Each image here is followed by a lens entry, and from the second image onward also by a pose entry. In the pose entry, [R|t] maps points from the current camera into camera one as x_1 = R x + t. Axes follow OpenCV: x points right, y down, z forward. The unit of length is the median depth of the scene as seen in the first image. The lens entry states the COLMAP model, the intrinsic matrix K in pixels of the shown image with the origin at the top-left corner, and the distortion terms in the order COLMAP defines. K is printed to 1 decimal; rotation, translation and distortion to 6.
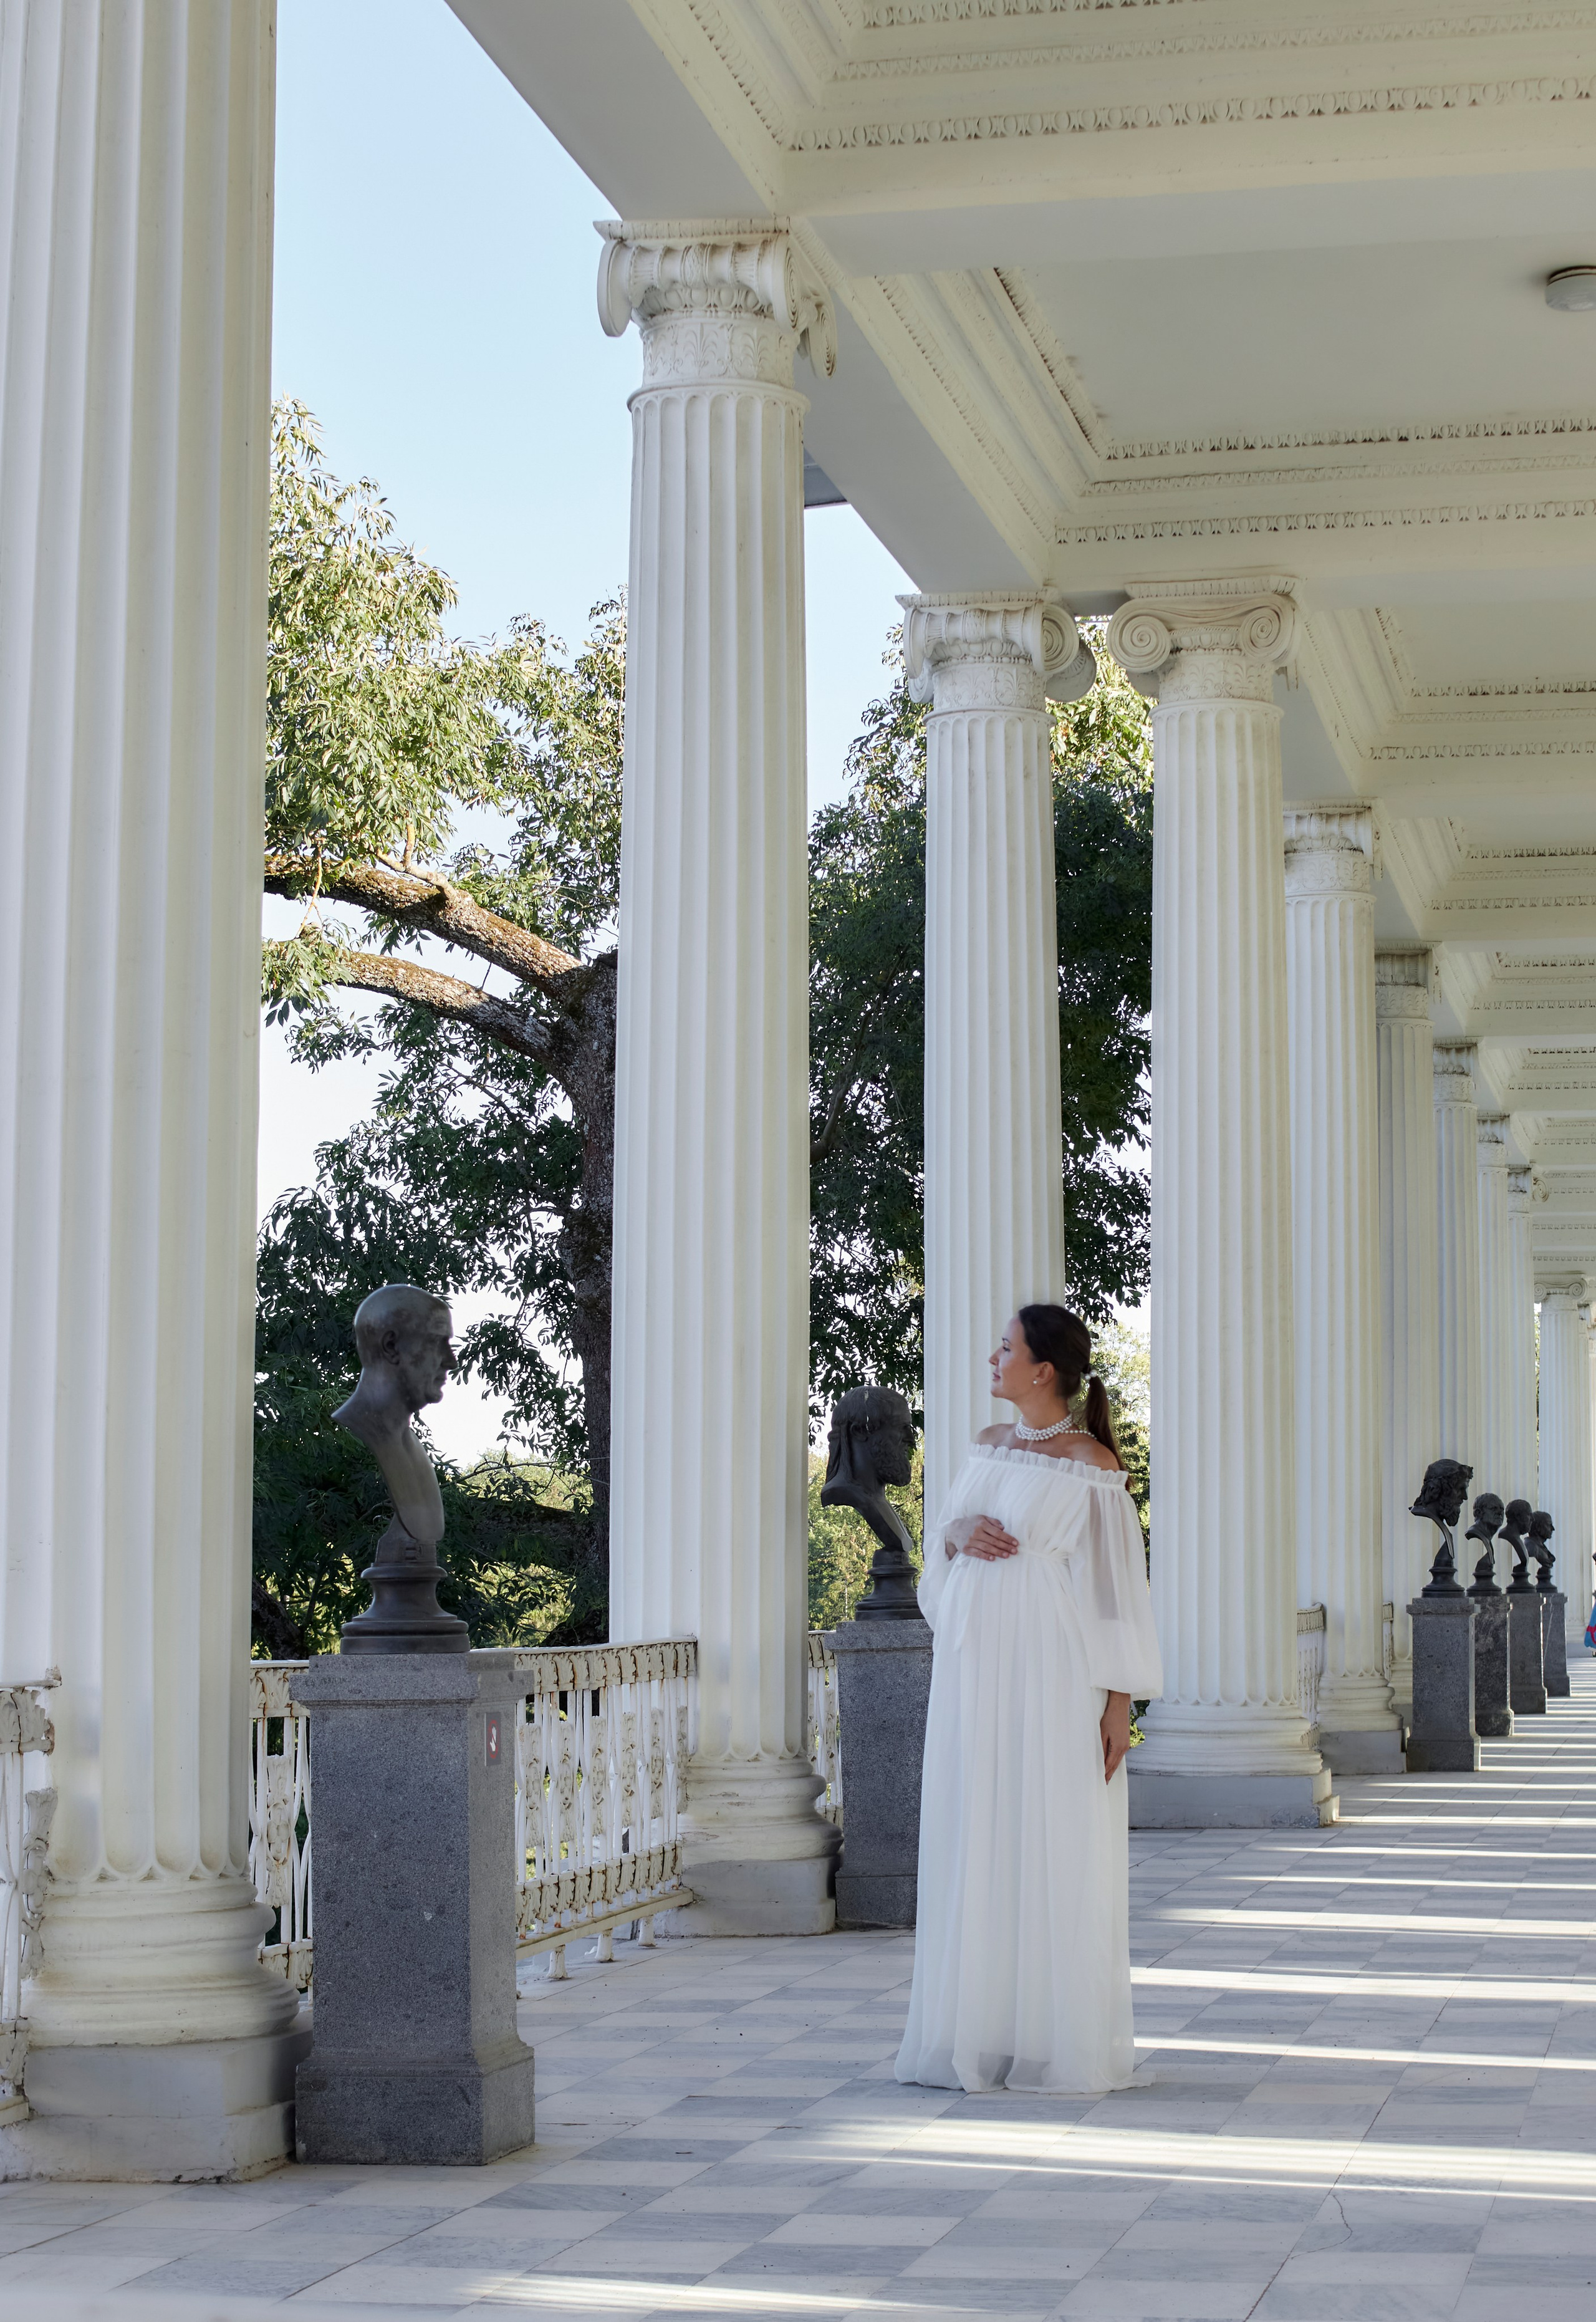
lens RADIAL K [[4438.0, 0, 800.3], [0, 4438.0, 1260.3], [0, 0, 1]] dist [-0.153235, 0.155521]
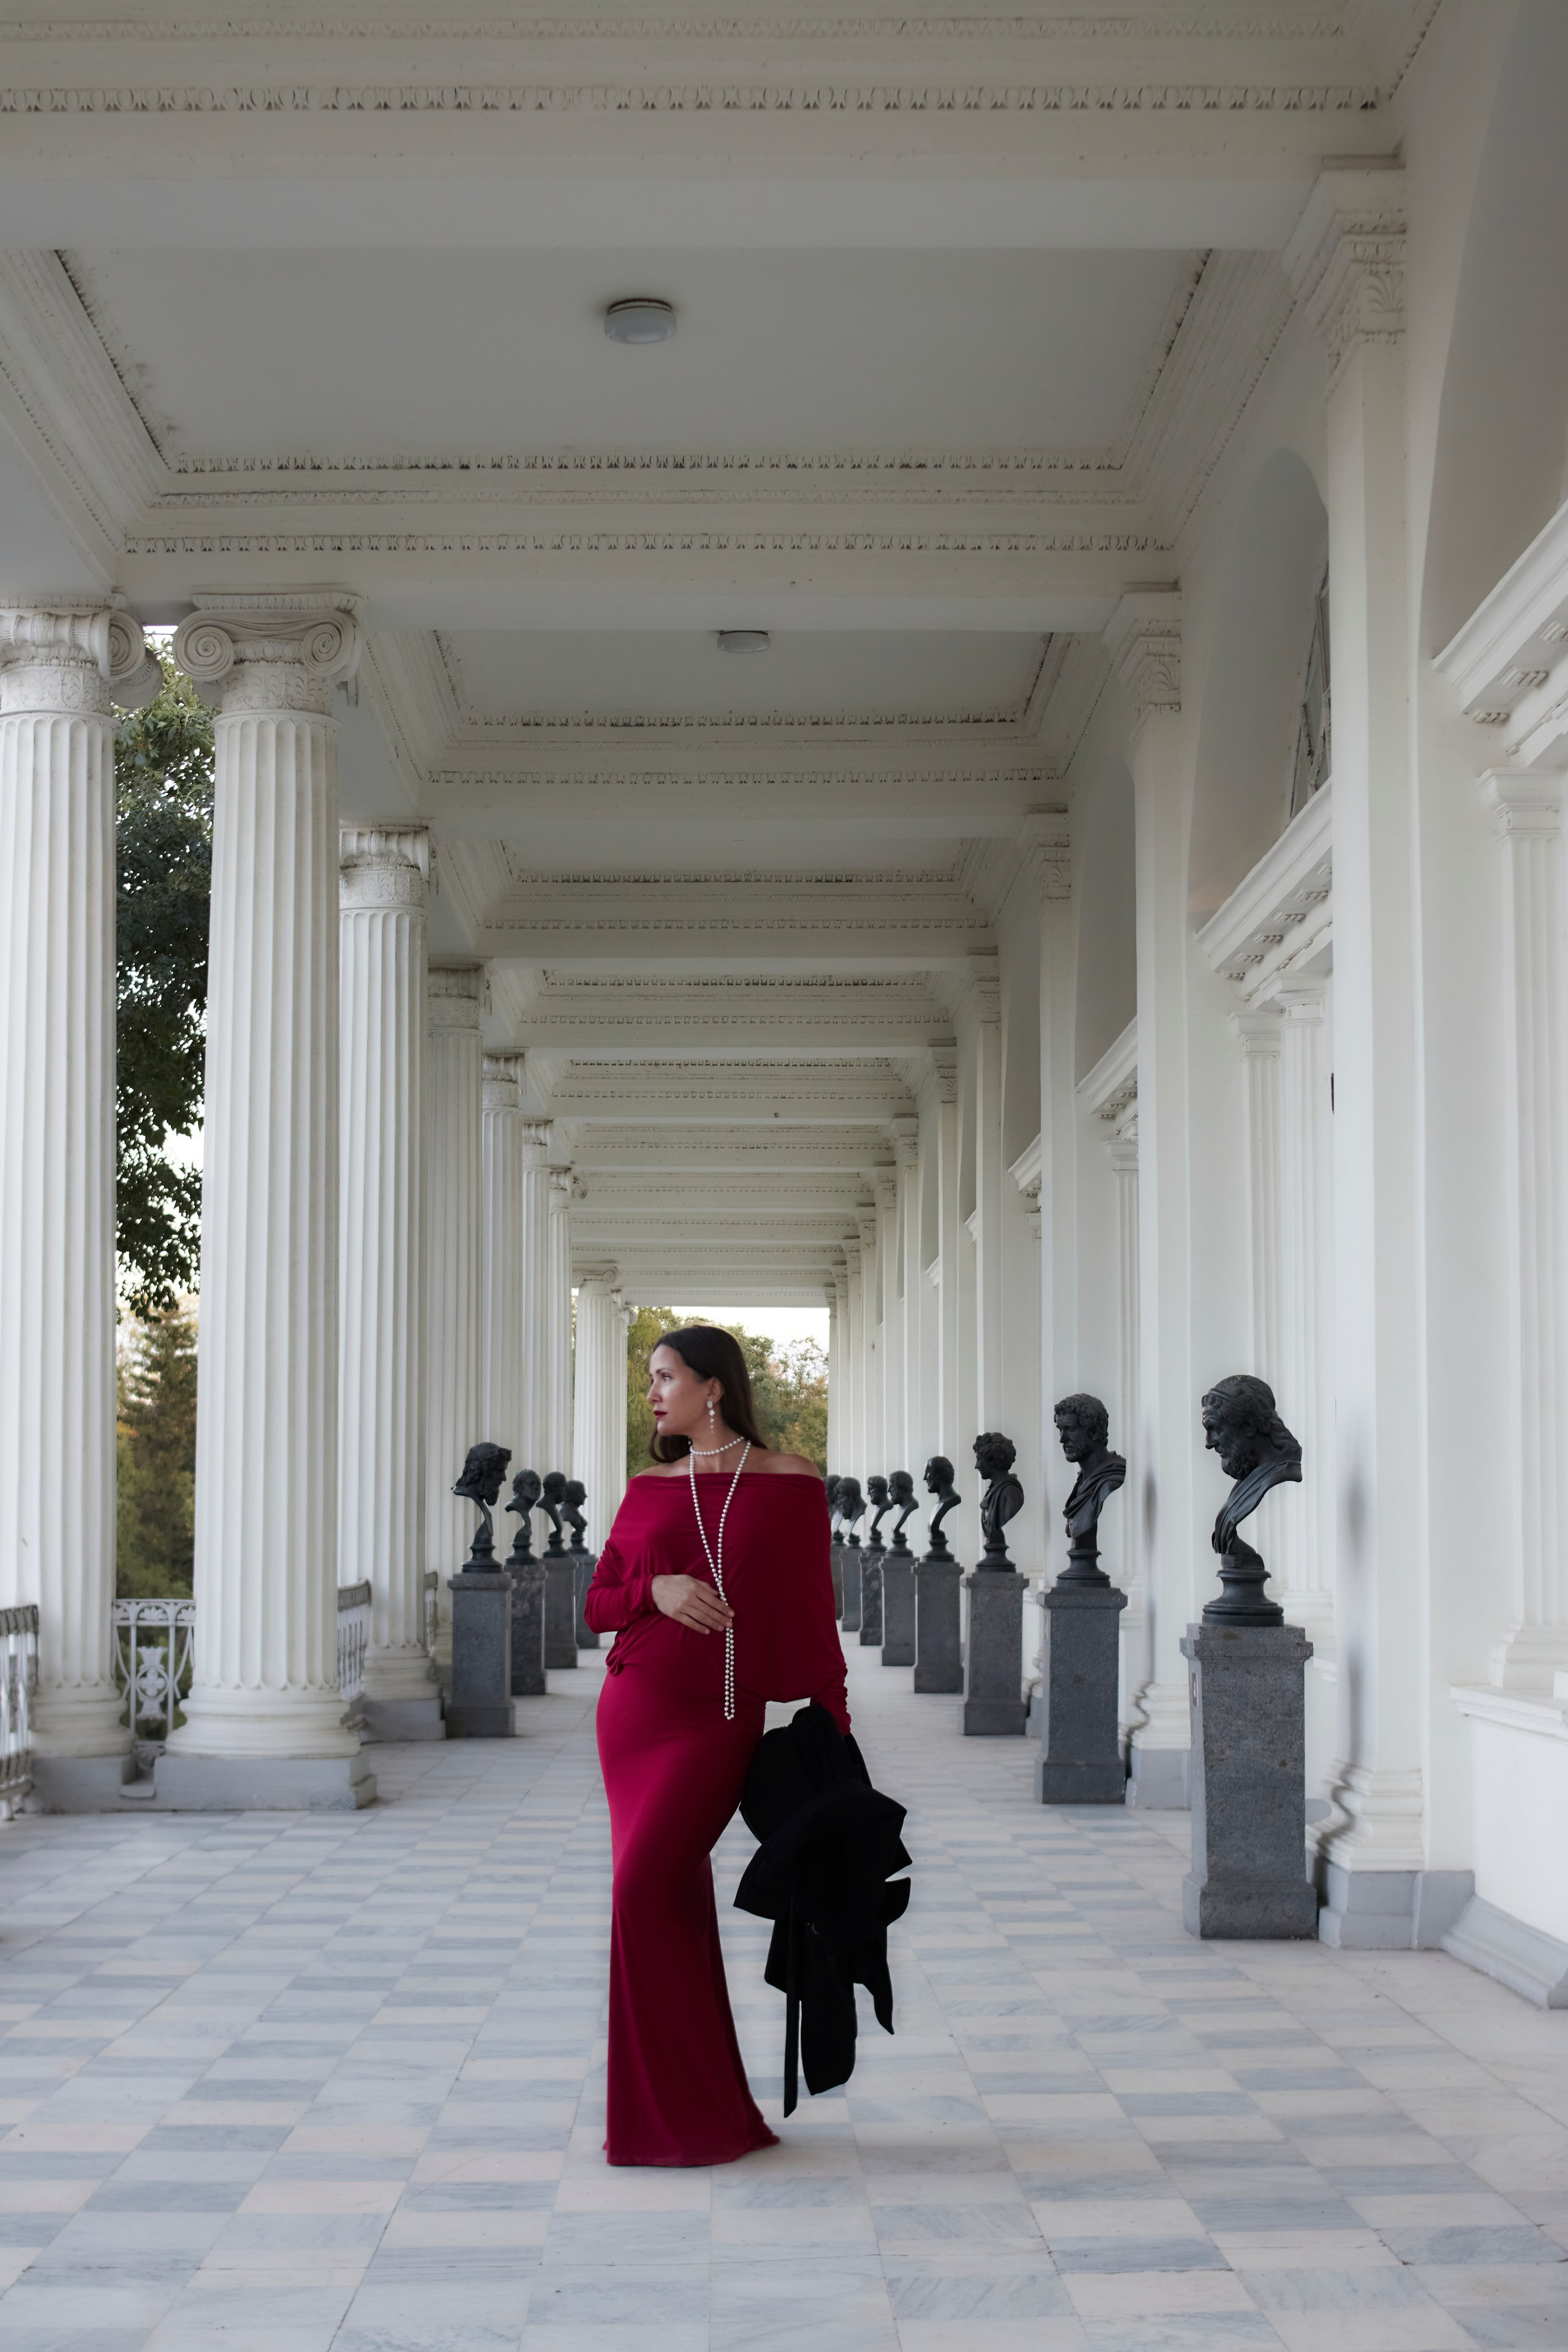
lens RADIAL K [[3777.3, 0, 784.0], [0, 3777.3, 1176.0], [0, 0, 1]] dist [-0.132202, 0.086707]
pose [[0.975711, 0.019917, 0.218154, 0.020034], [-0.016144, 0.999688, -0.019063, -0.003297], [-0.218465, 0.015078, 0.975728, 0.118566]]
